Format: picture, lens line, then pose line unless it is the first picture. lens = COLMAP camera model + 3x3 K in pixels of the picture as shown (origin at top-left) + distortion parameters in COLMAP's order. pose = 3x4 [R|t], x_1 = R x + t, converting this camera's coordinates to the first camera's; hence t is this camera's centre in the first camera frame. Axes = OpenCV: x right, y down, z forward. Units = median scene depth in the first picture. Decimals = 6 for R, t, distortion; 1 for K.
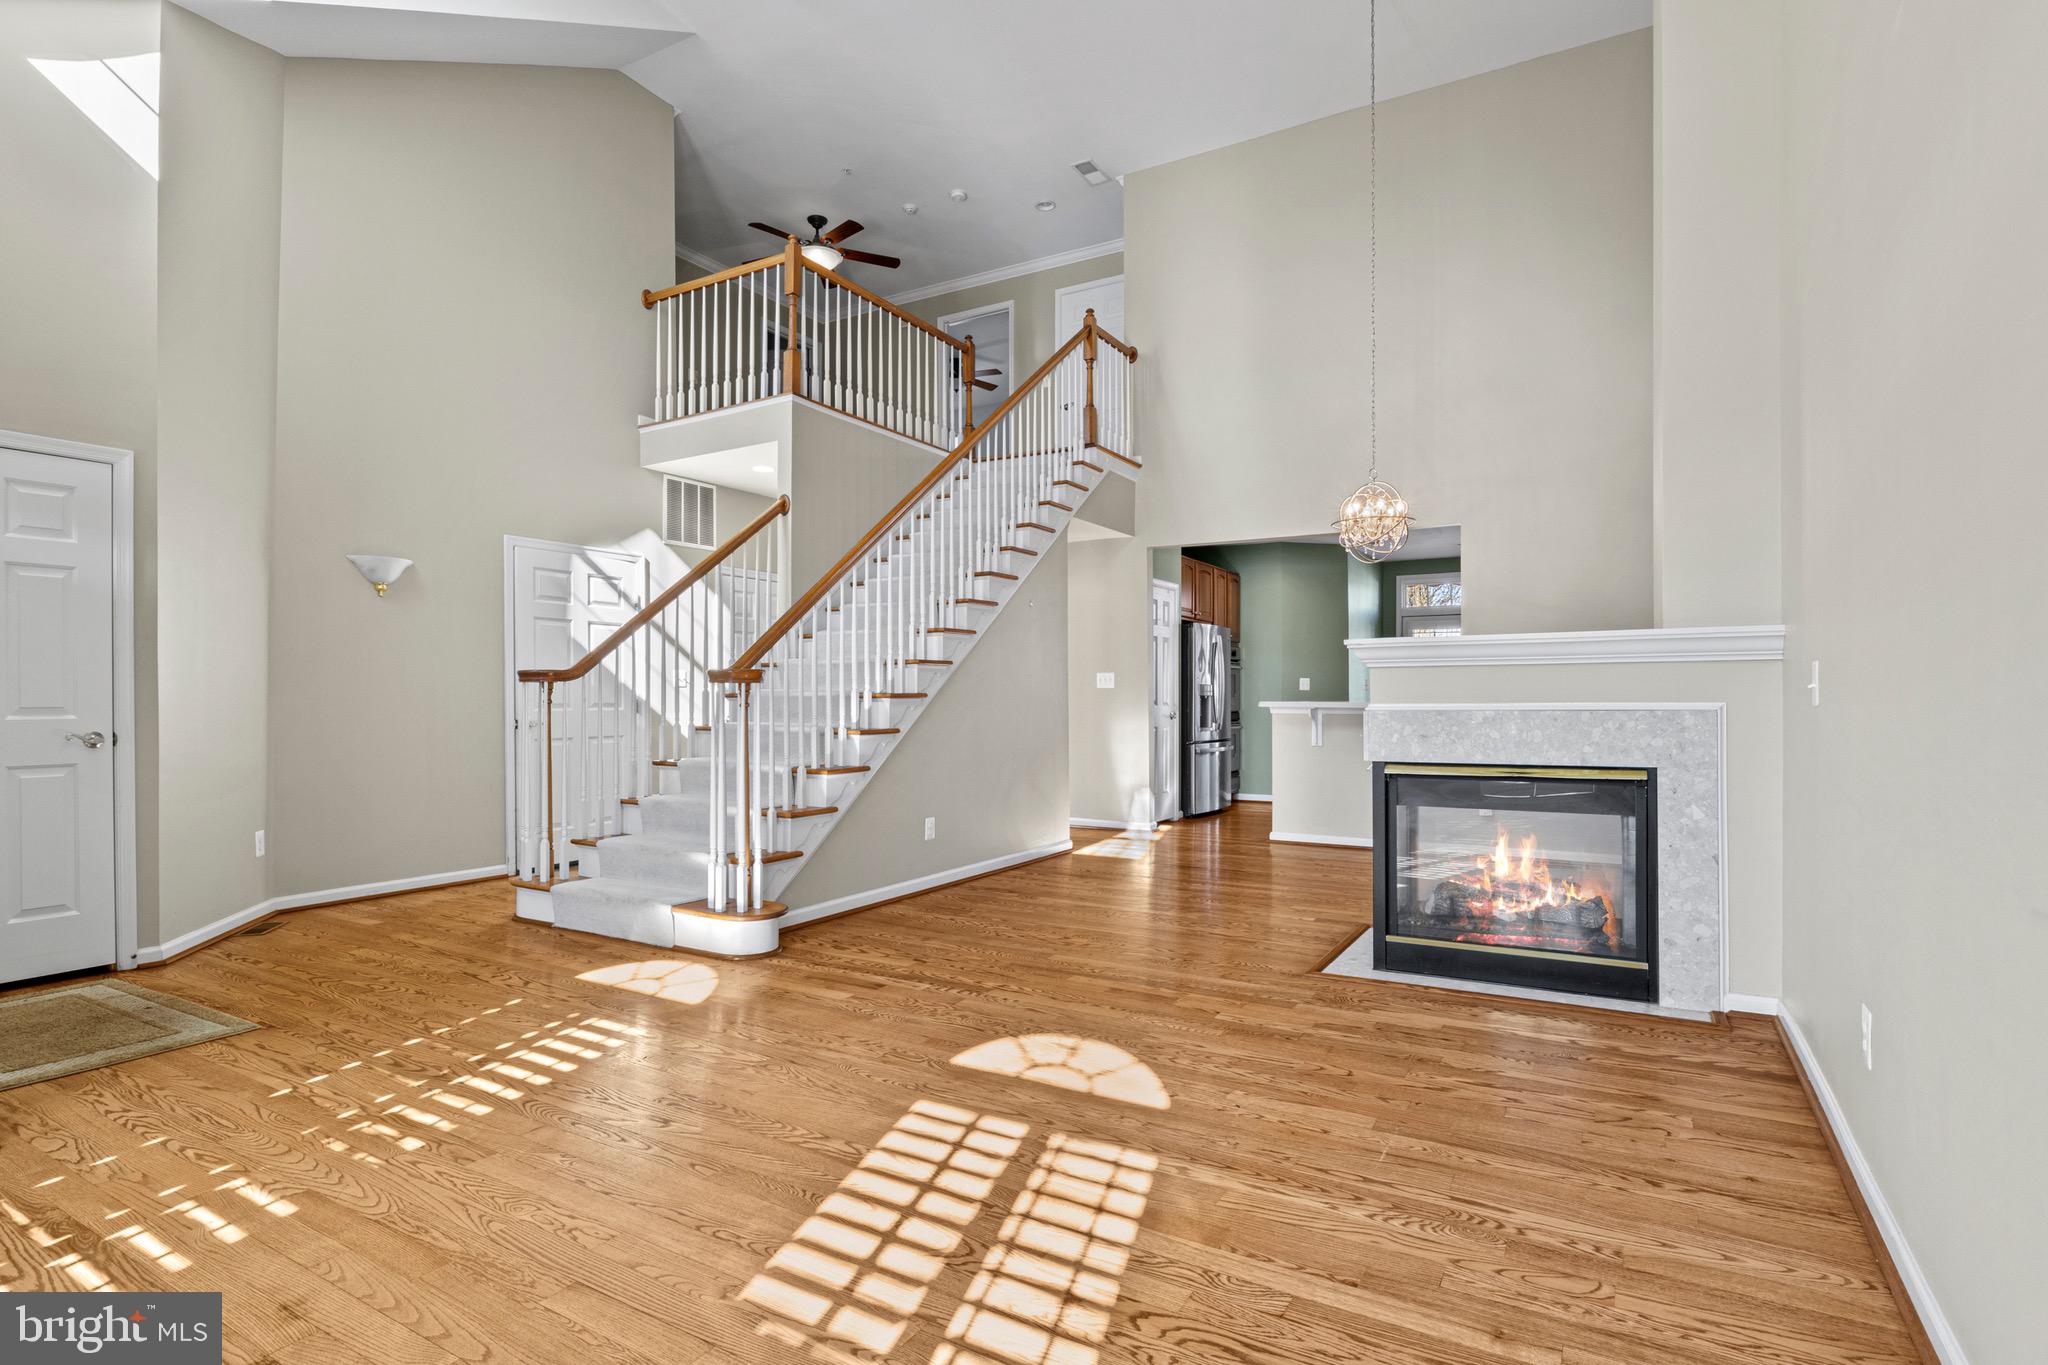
lens RADIAL K [[1026.8, 0, 991.2], [0, 1026.8, 685.9], [0, 0, 1]] dist [-0.013469, -0.000736]
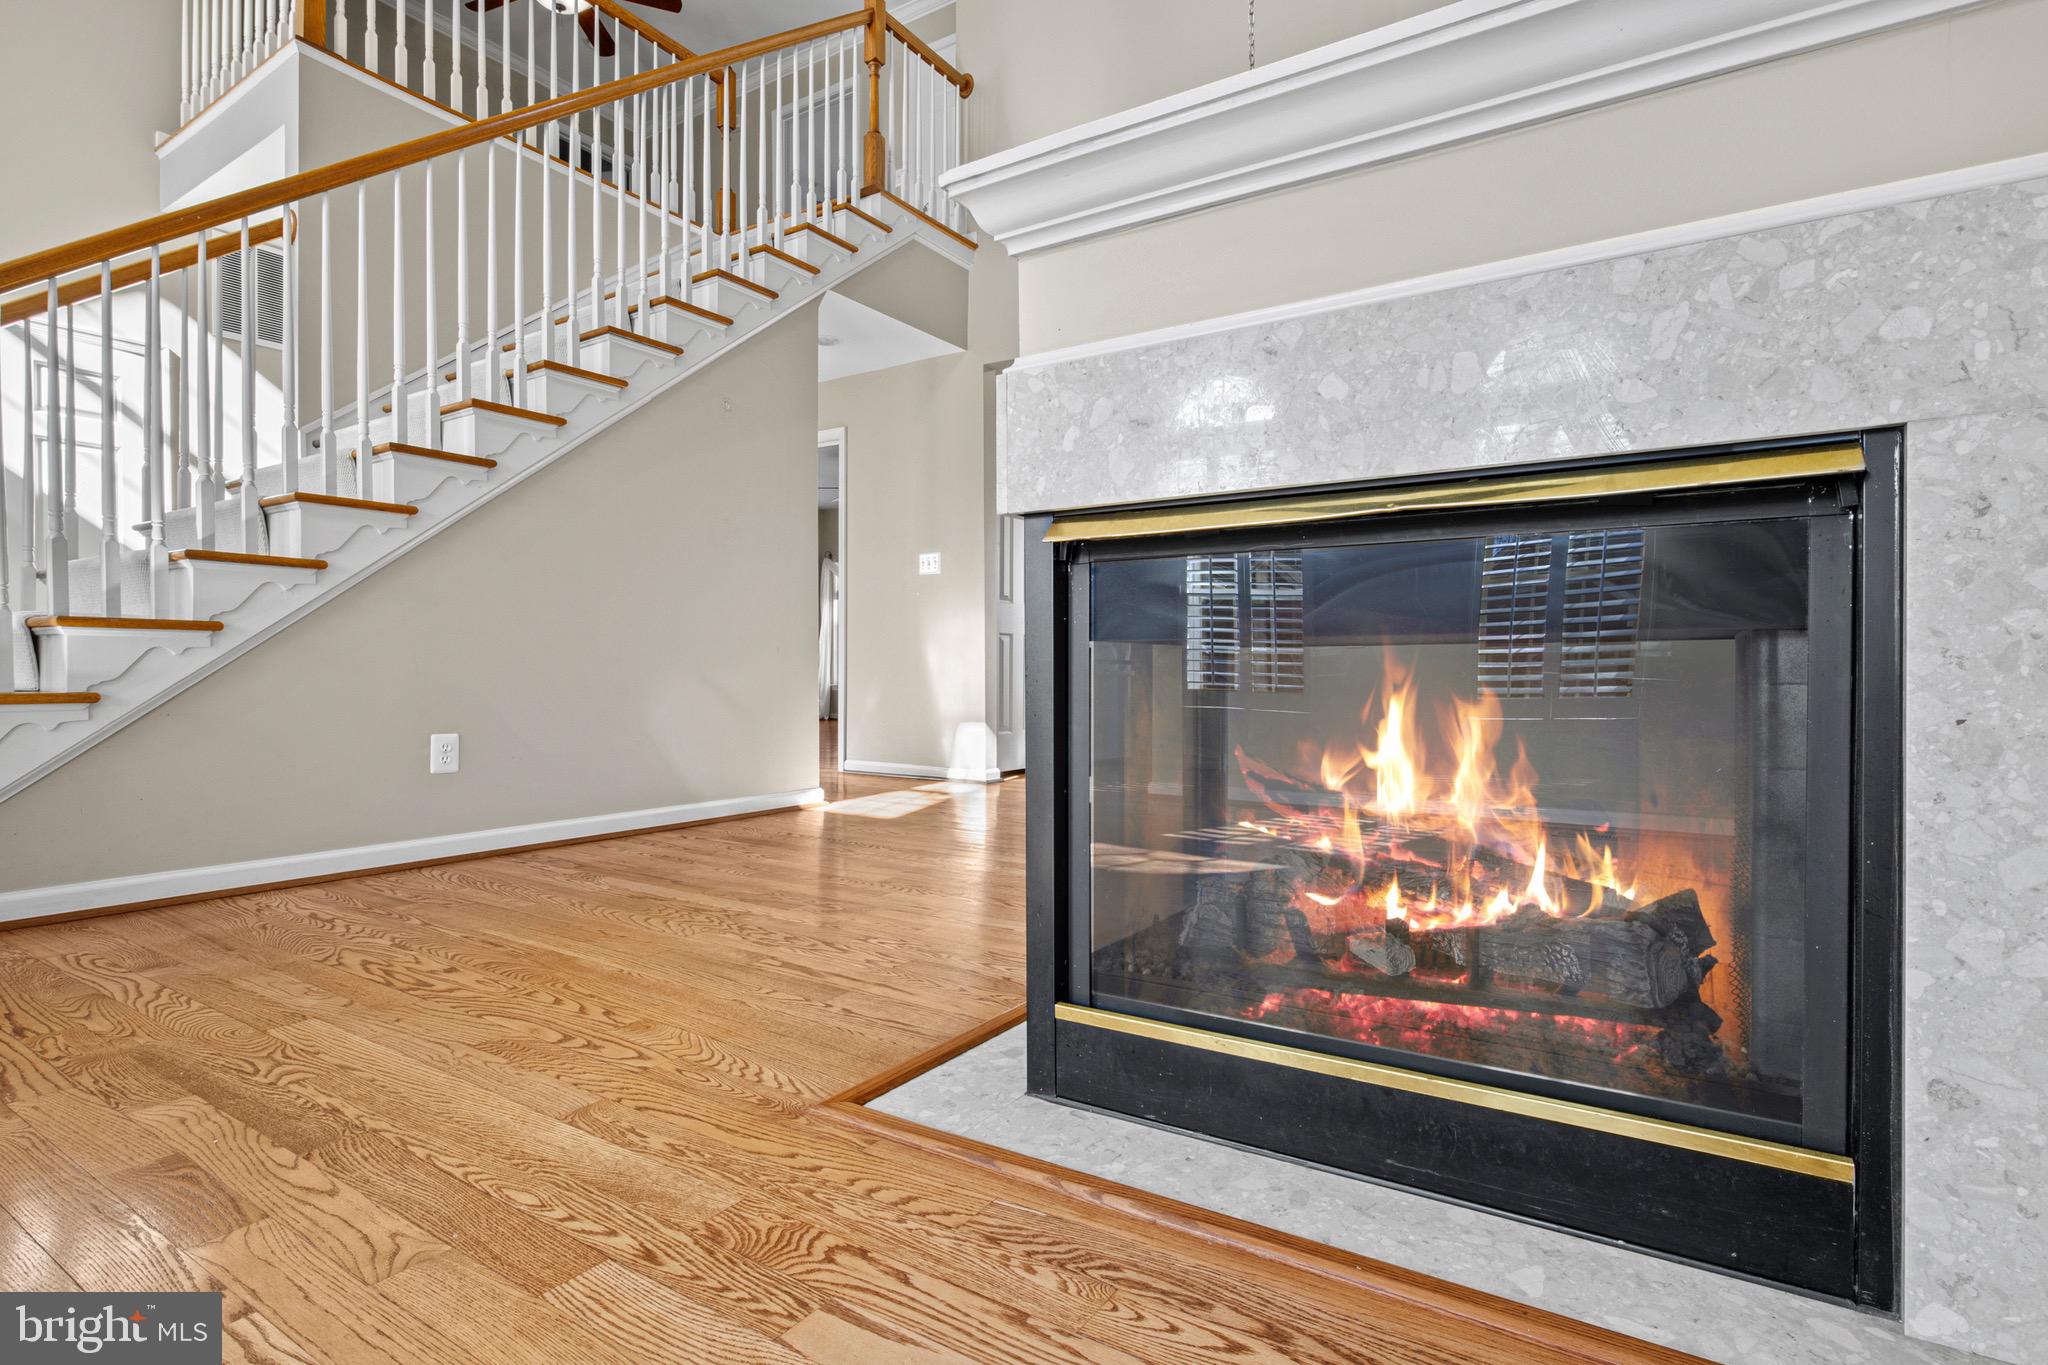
lens RADIAL K [[1001.8, 0, 1014.5], [0, 1001.8, 677.1], [0, 0, 1]] dist [-0.014974, -0.000230]
pose [[0.999325, 0.004333, -0.036470, 0.396133], [-0.003953, 0.999937, 0.010502, 0.130518], [0.036513, -0.010351, 0.999280, 0.673479]]
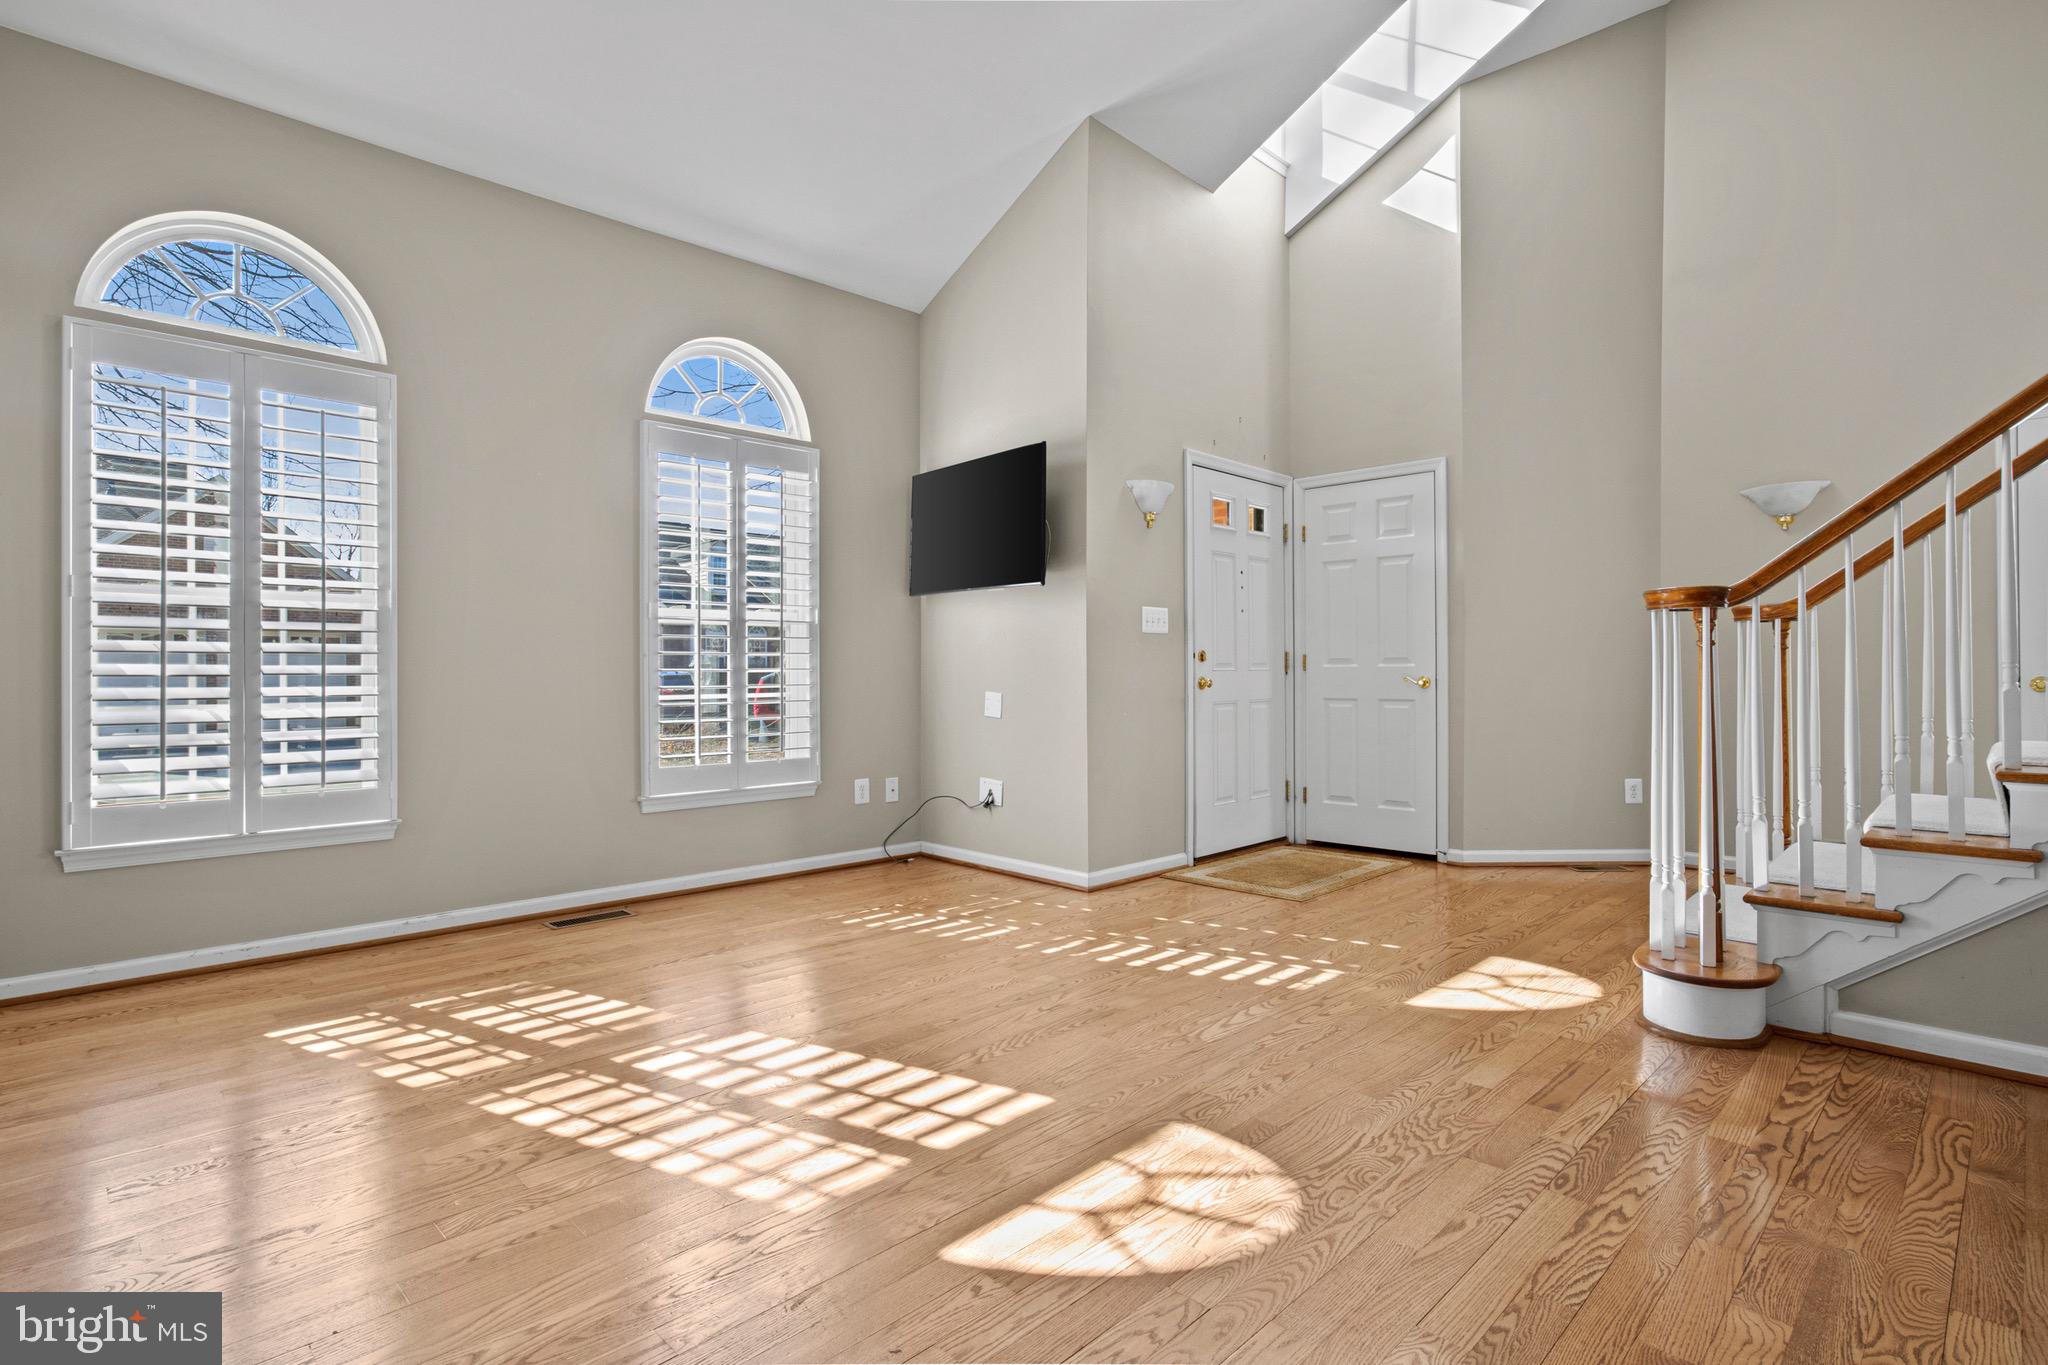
lens RADIAL K [[1002.9, 0, 1045.3], [0, 1002.9, 675.6], [0, 0, 1]] dist [0.014117, -0.000101]
pose [[-0.225681, 0.002725, -0.974197, 0.519643], [0.008270, 0.999965, 0.000881, 0.039985], [0.974166, -0.007858, -0.225696, 0.836059]]
